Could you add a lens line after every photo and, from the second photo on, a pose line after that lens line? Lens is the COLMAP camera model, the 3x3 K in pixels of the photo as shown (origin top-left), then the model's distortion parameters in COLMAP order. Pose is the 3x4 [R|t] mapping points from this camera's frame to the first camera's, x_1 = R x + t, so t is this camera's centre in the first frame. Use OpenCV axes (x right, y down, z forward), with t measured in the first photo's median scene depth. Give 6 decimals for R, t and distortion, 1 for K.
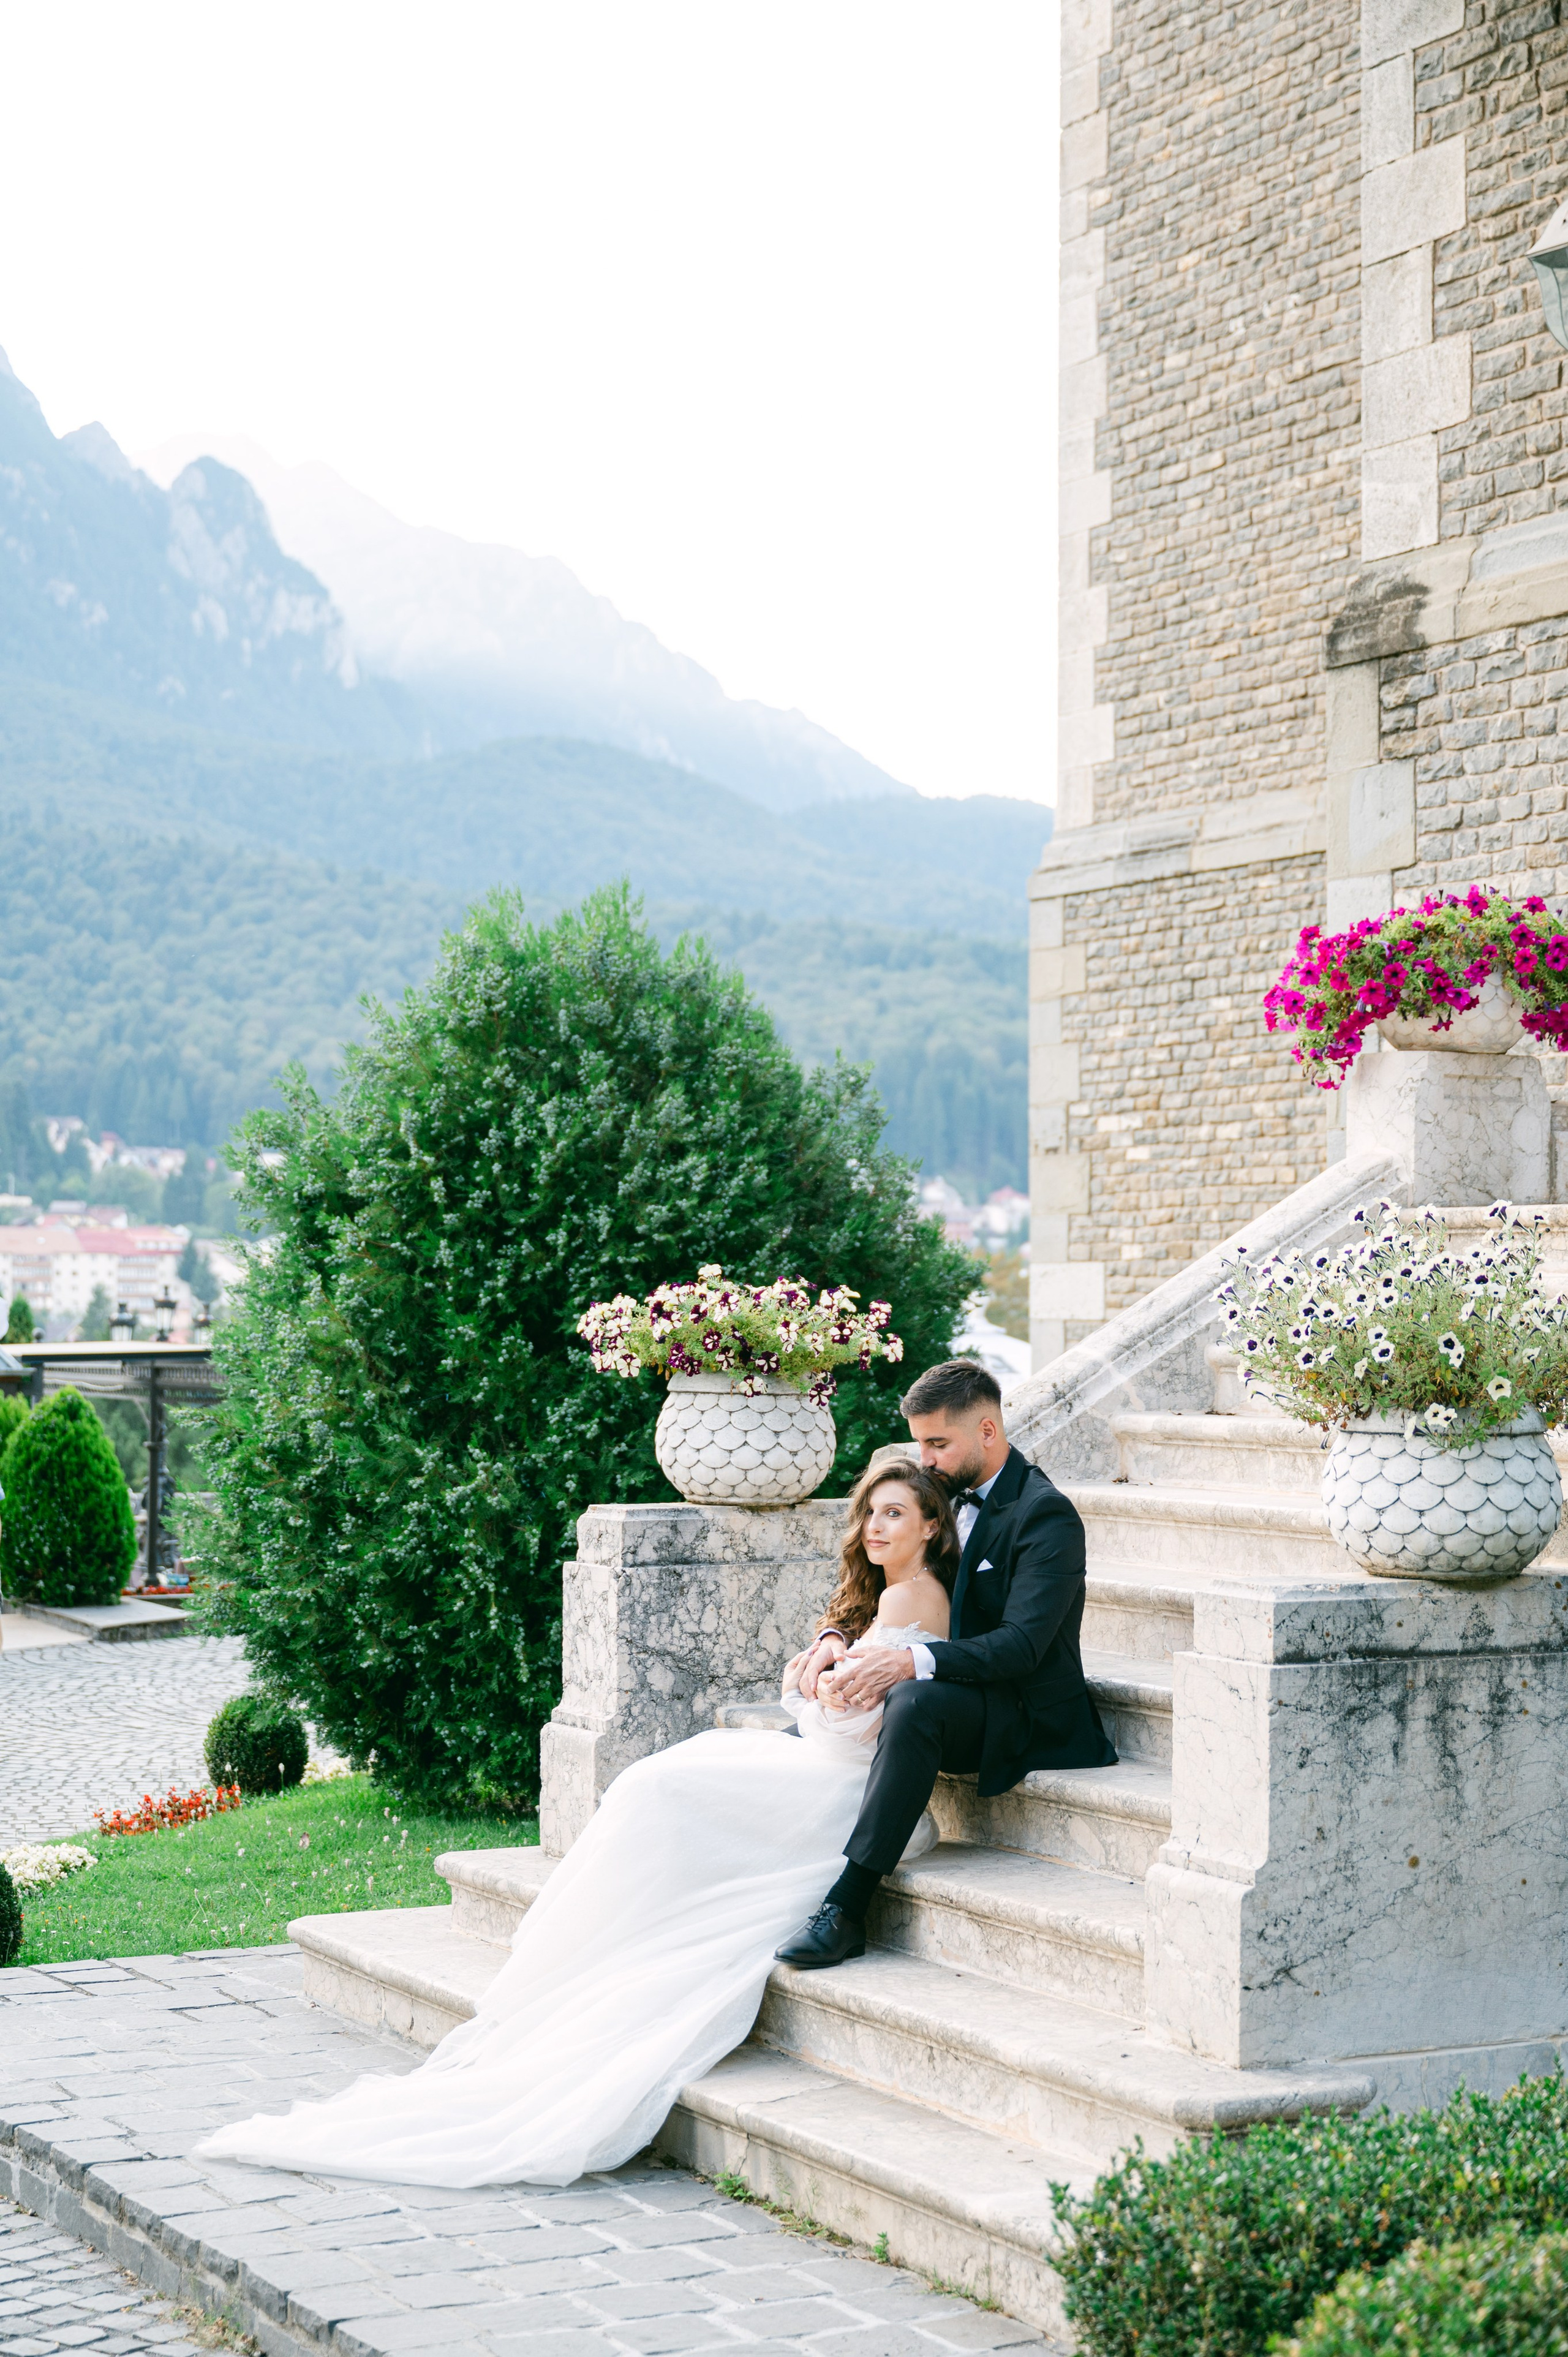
lens RADIAL K [[4113.4, 0, 730.6], [0, 4113.4, 1126.2], [0, 0, 1]] dist [0.004477, -0.049378]
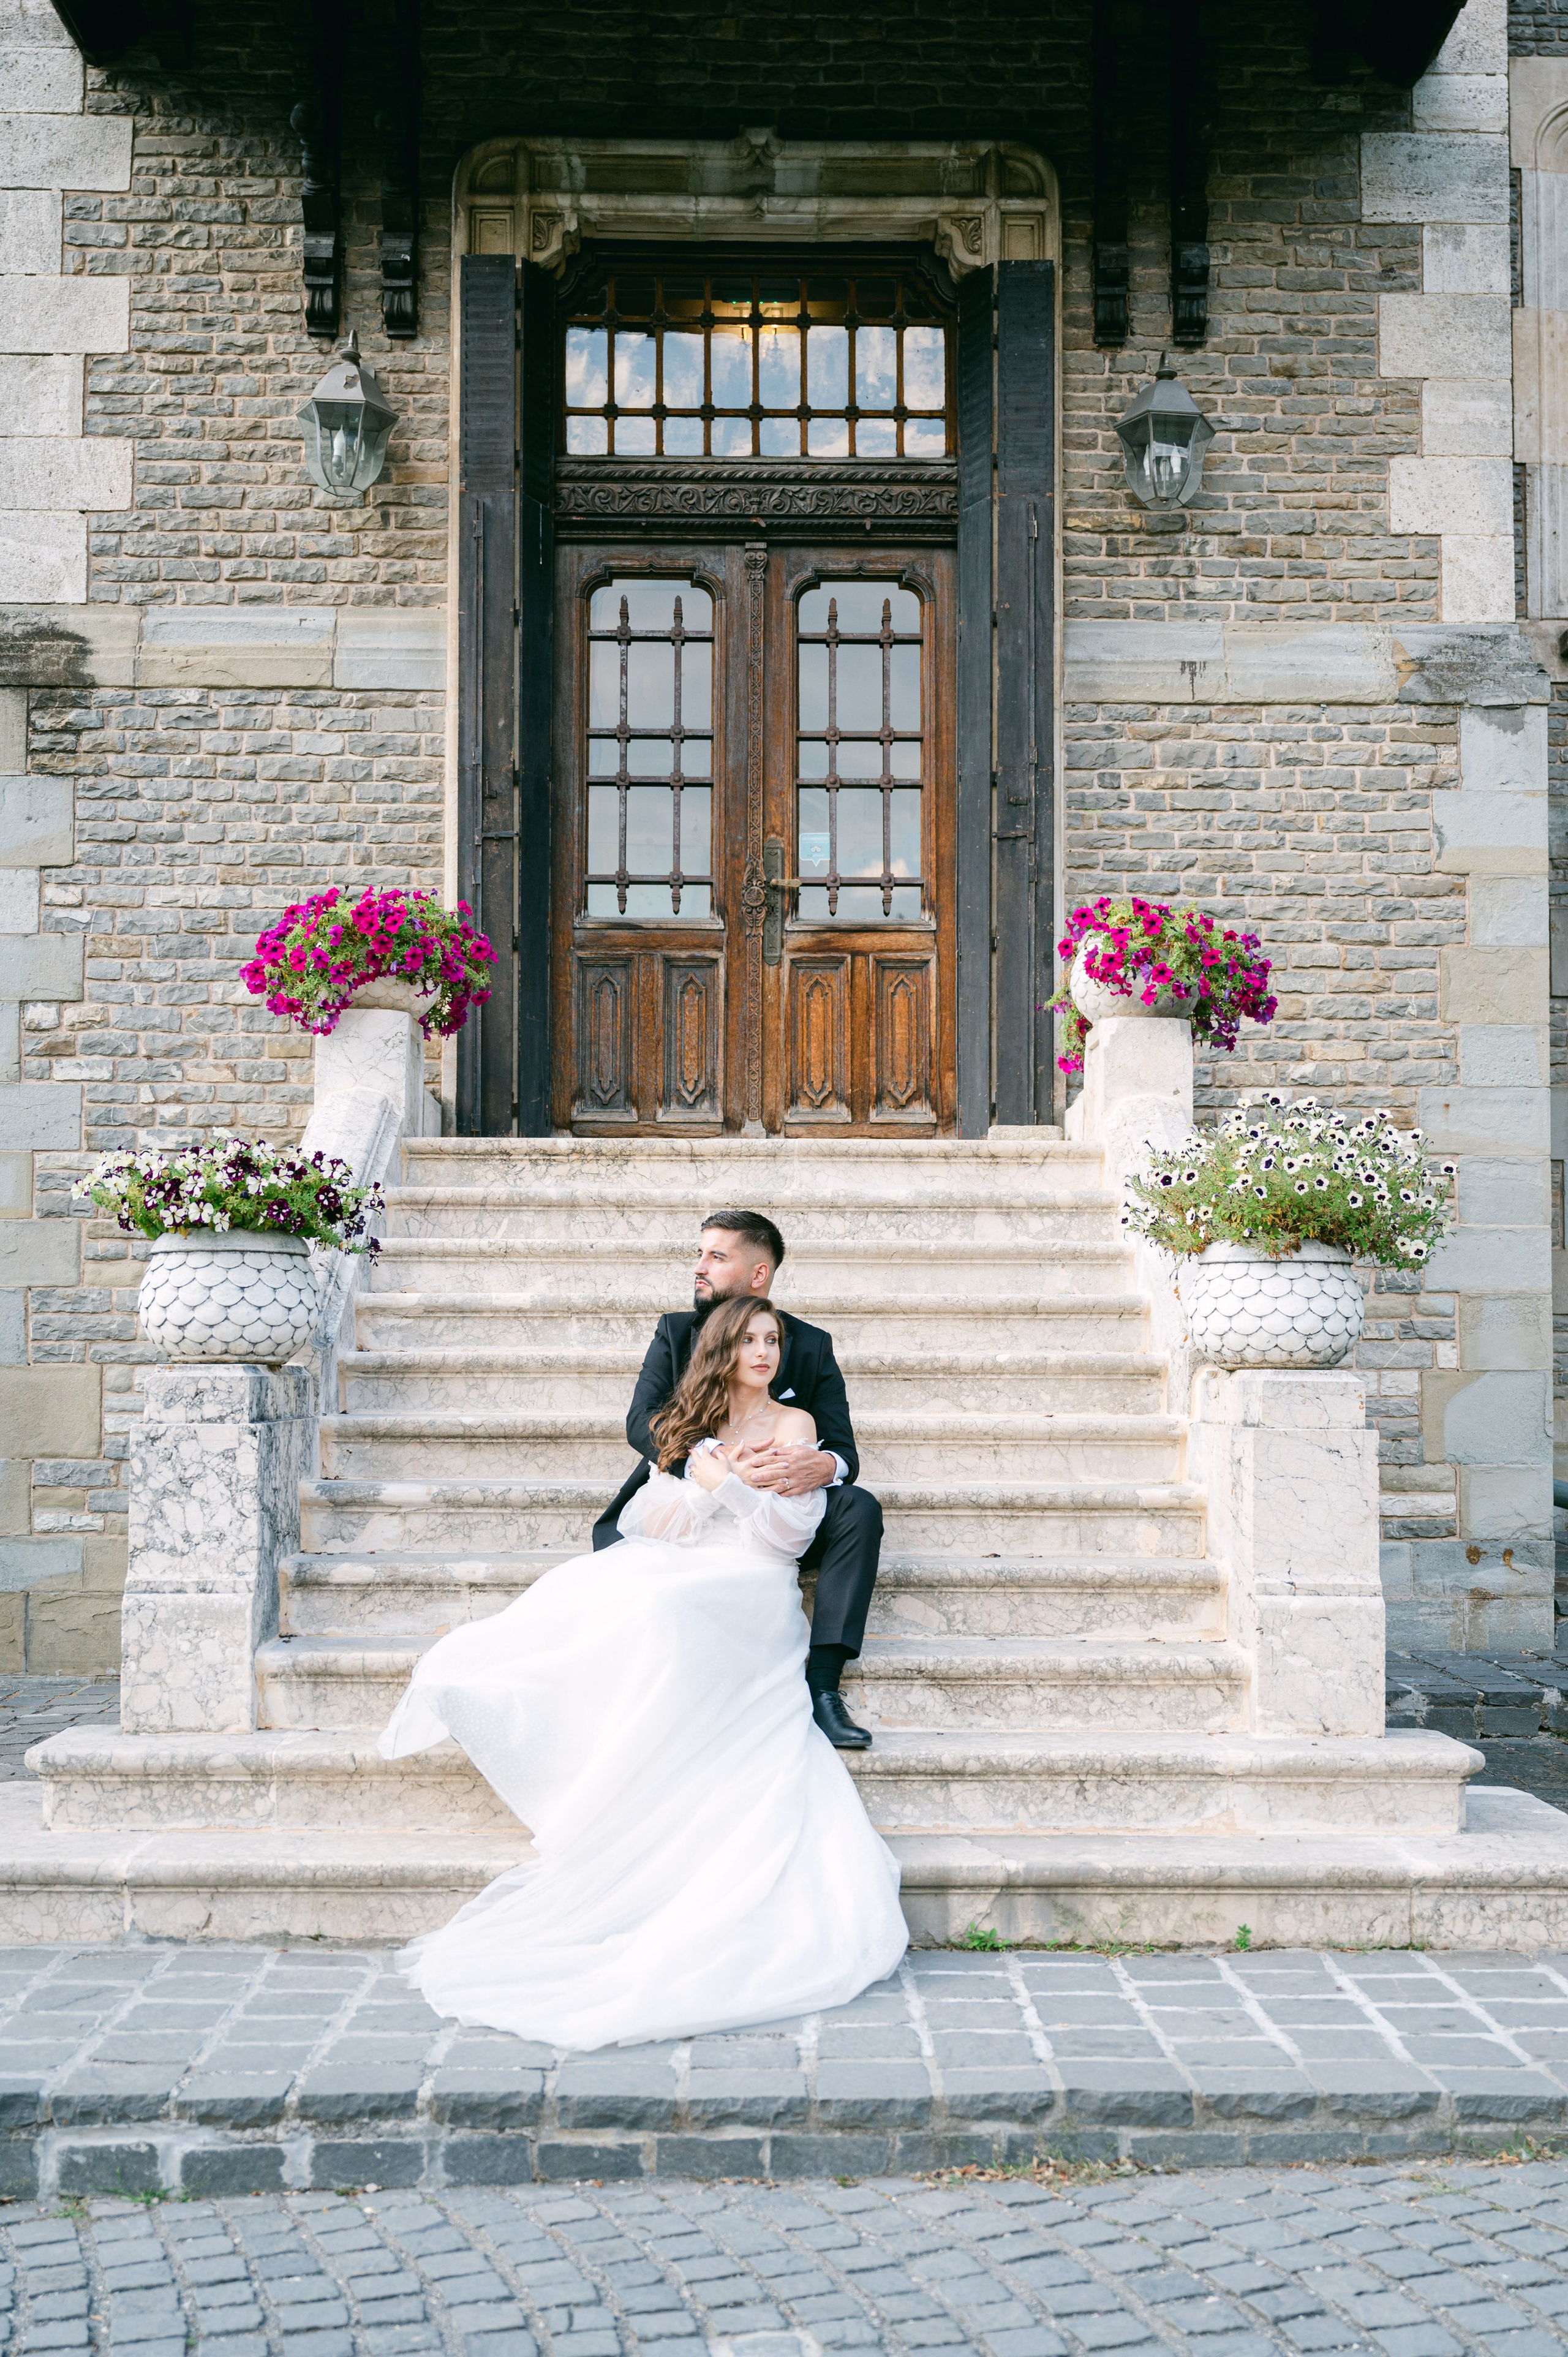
lens RADIAL K [[2578.1, 0, 787.0], [0, 2578.1, 1249.9], [0, 0, 1]] dist [-0.011134, 0.014708]
pose [[0.413407, 0.046617, 0.909352, -0.439828], [-0.036008, 0.998744, -0.034830, 0.069052], [-0.909834, -0.018345, 0.414567, 0.523569]]
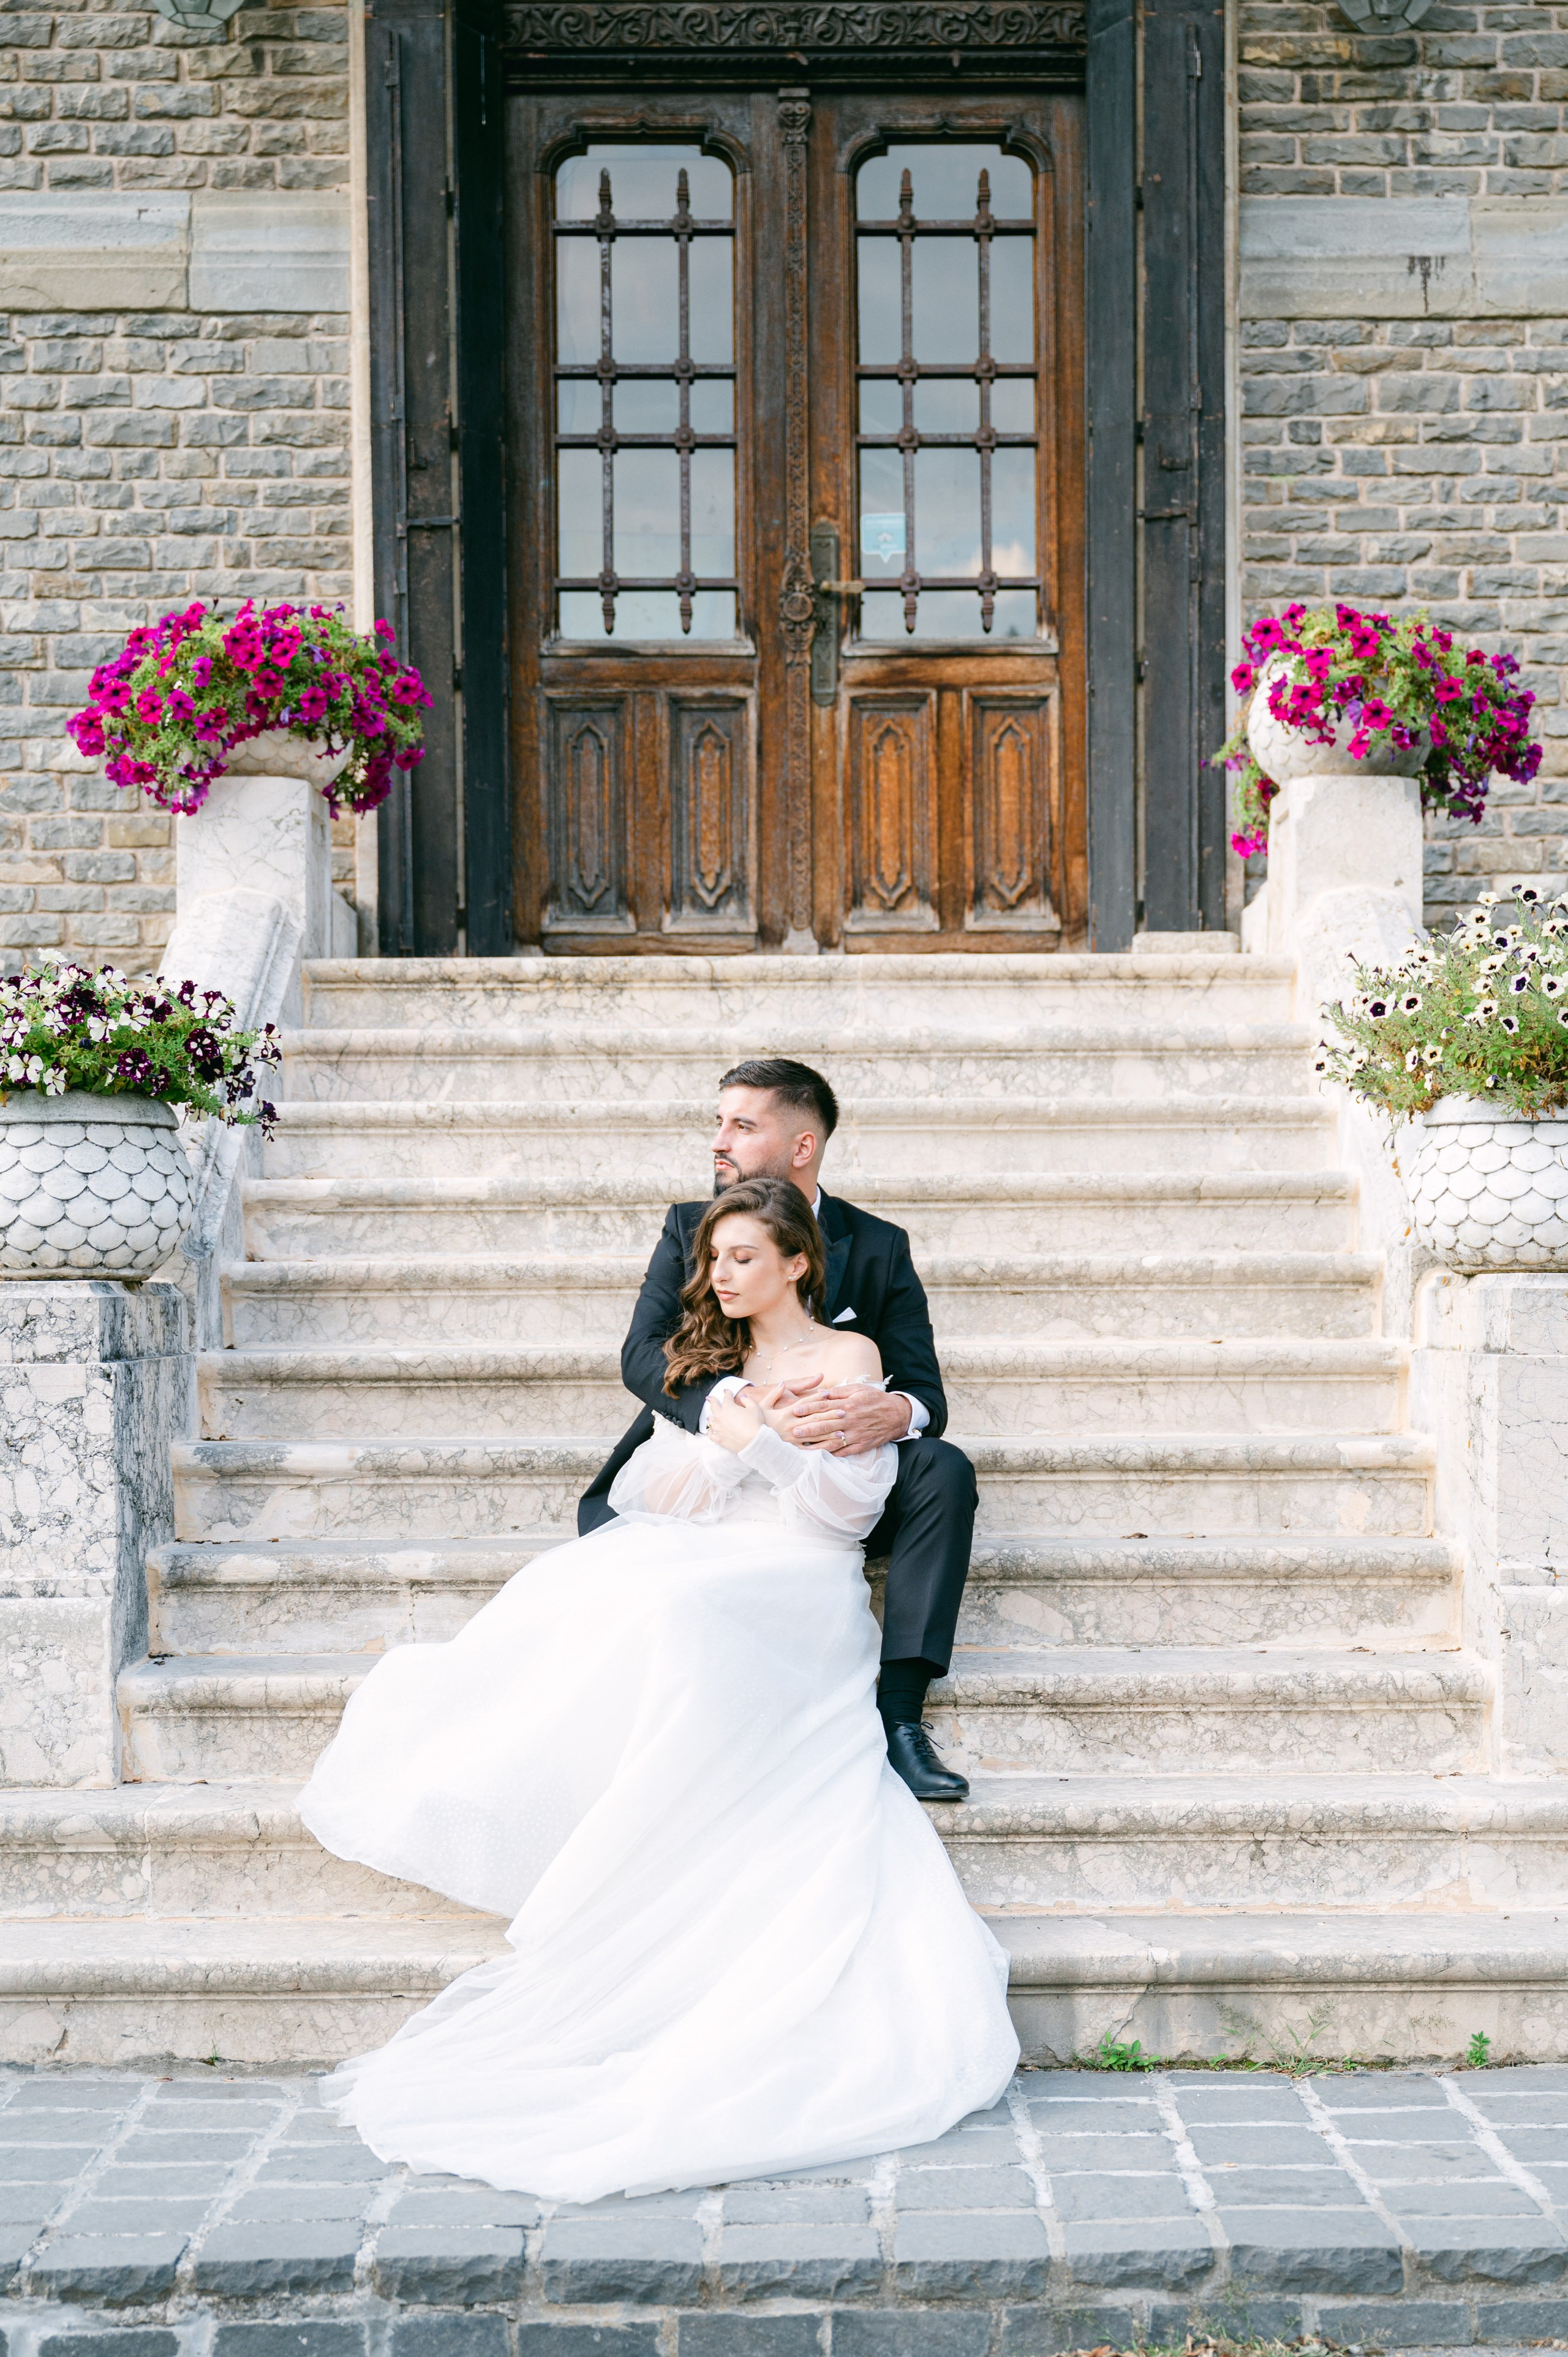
lens RADIAL K [[3713.4, 0, 837.9], [0, 3713.4, 1397.5], [0, 0, 1]] dist [0.001728, -0.018286]
pose [[0.418477, -0.026743, 0.907833, -0.454656], [-0.025535, 0.998825, 0.041194, 0.069937], [-0.907868, -0.040421, 0.417303, 0.515039]]
